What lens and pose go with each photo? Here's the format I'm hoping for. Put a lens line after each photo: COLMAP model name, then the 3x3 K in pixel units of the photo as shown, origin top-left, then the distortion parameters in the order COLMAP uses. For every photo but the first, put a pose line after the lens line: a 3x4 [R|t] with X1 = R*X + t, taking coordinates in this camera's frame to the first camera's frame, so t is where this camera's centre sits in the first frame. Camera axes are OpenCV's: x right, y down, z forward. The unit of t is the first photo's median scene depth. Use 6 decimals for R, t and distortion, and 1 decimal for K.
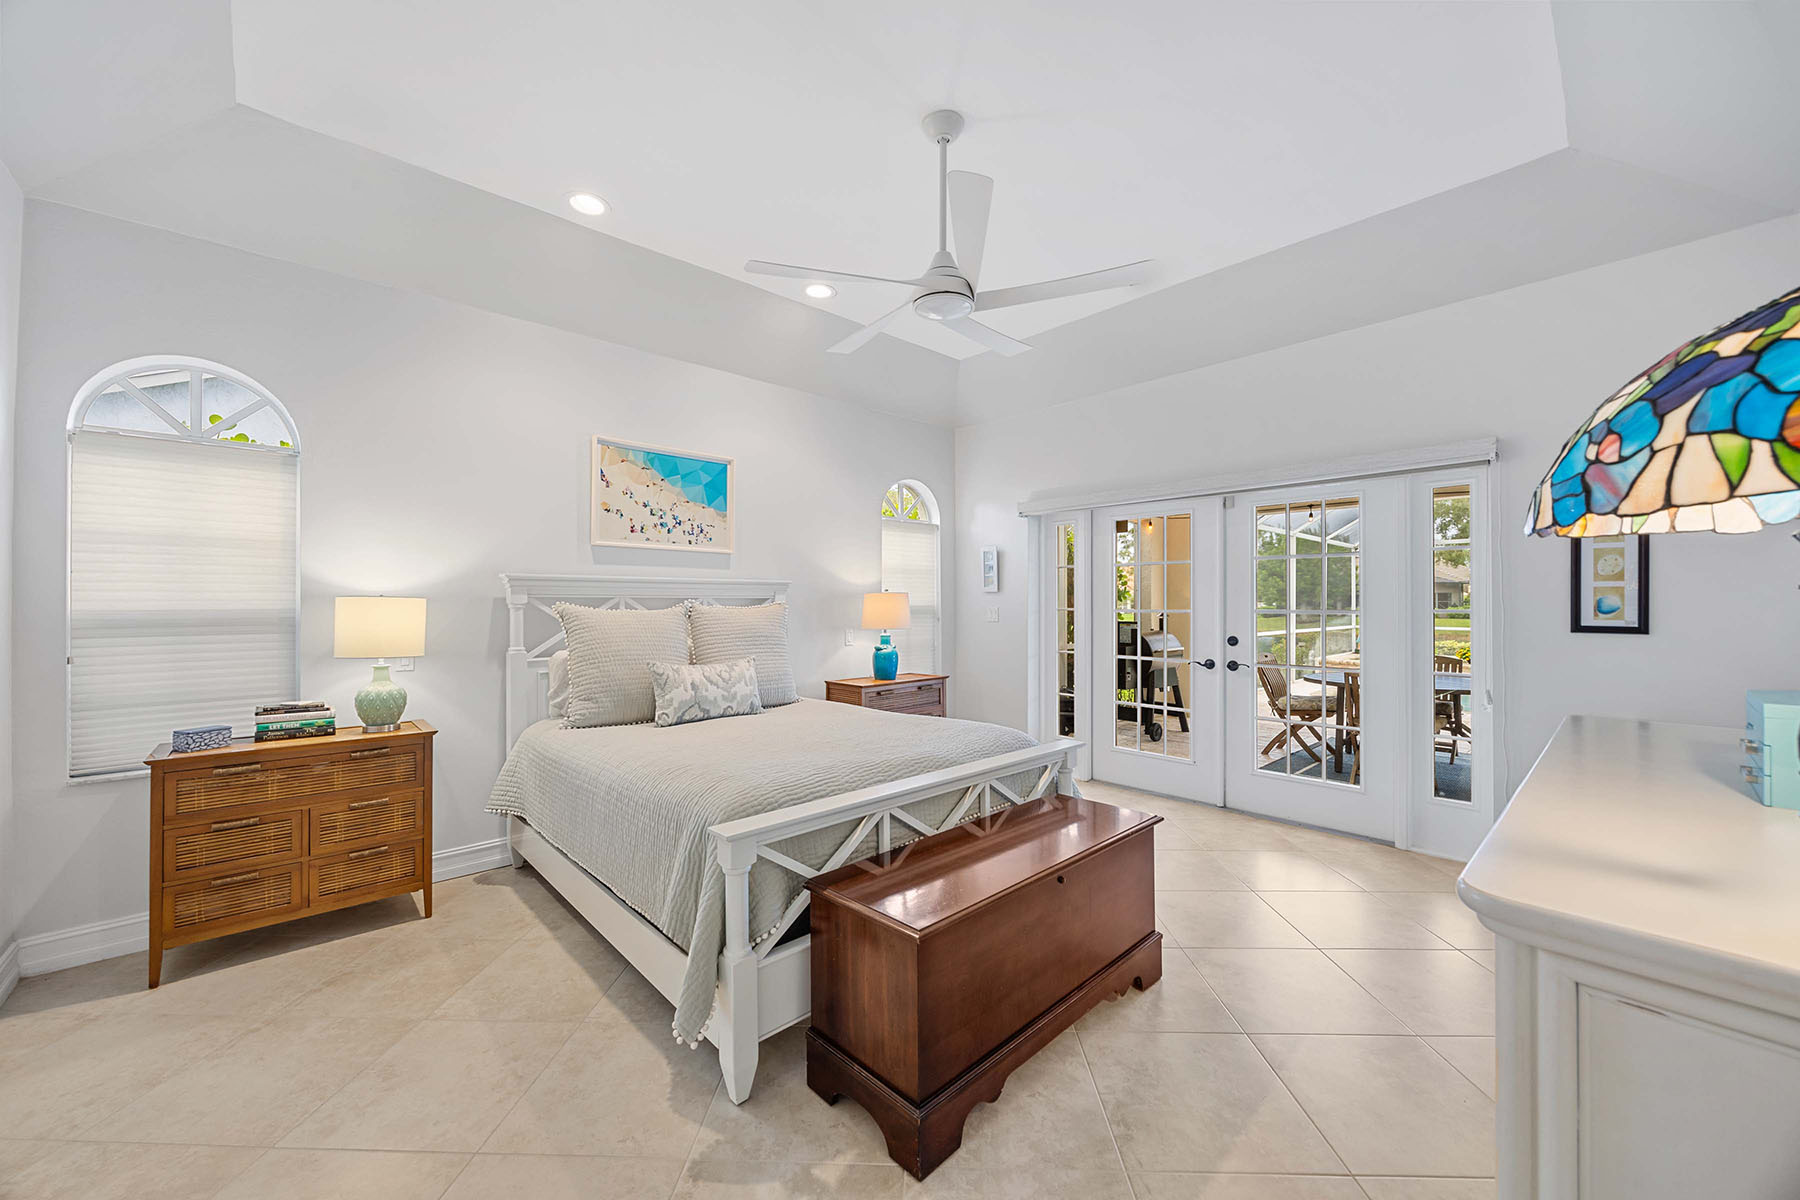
lens RADIAL K [[683.4, 0, 902.8], [0, 683.4, 597.5], [0, 0, 1]] dist [-0.003083, -0.000436]
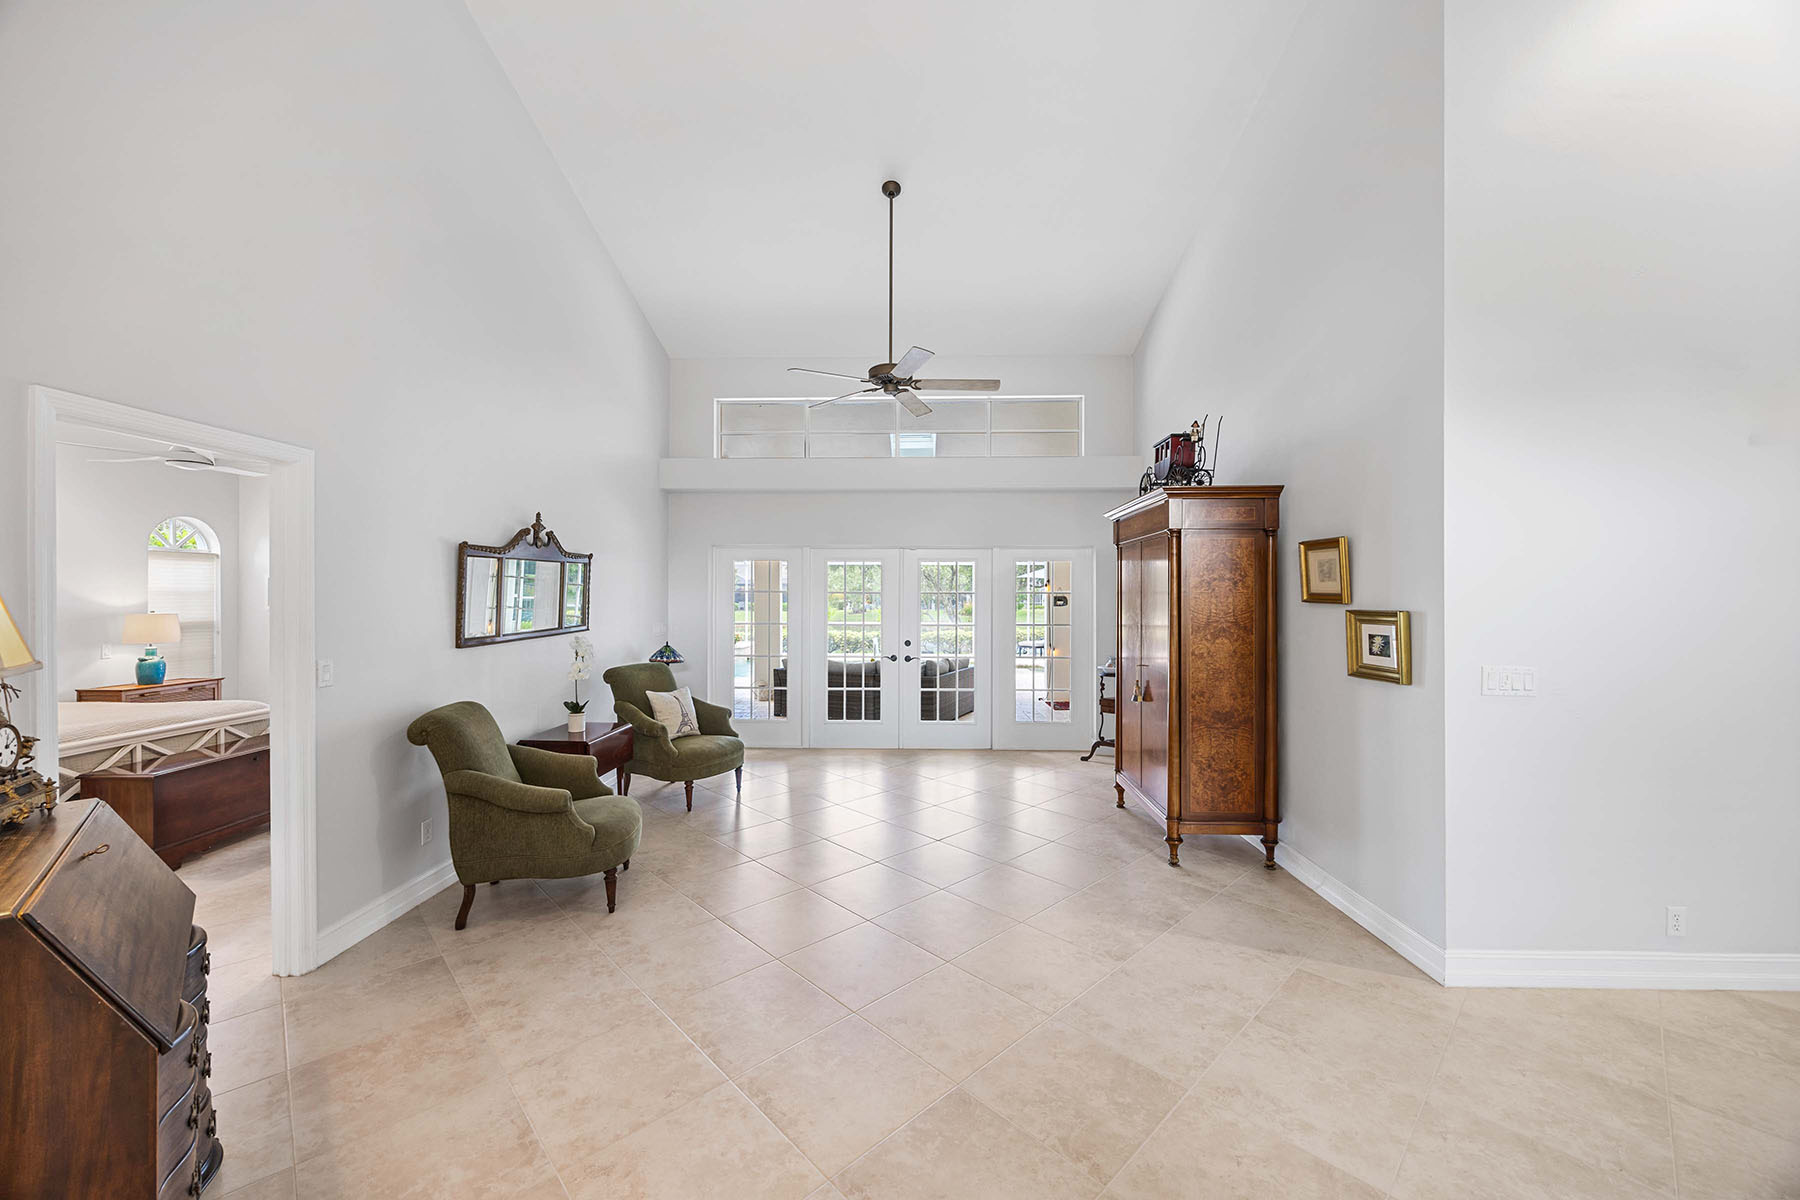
lens RADIAL K [[679.6, 0, 890.5], [0, 679.6, 599.0], [0, 0, 1]] dist [-0.002543, -0.000296]
pose [[0.708996, -0.002887, 0.705206, 0.058672], [0.000560, 0.999994, 0.003530, -0.036561], [-0.705212, -0.002108, 0.708993, -0.793867]]
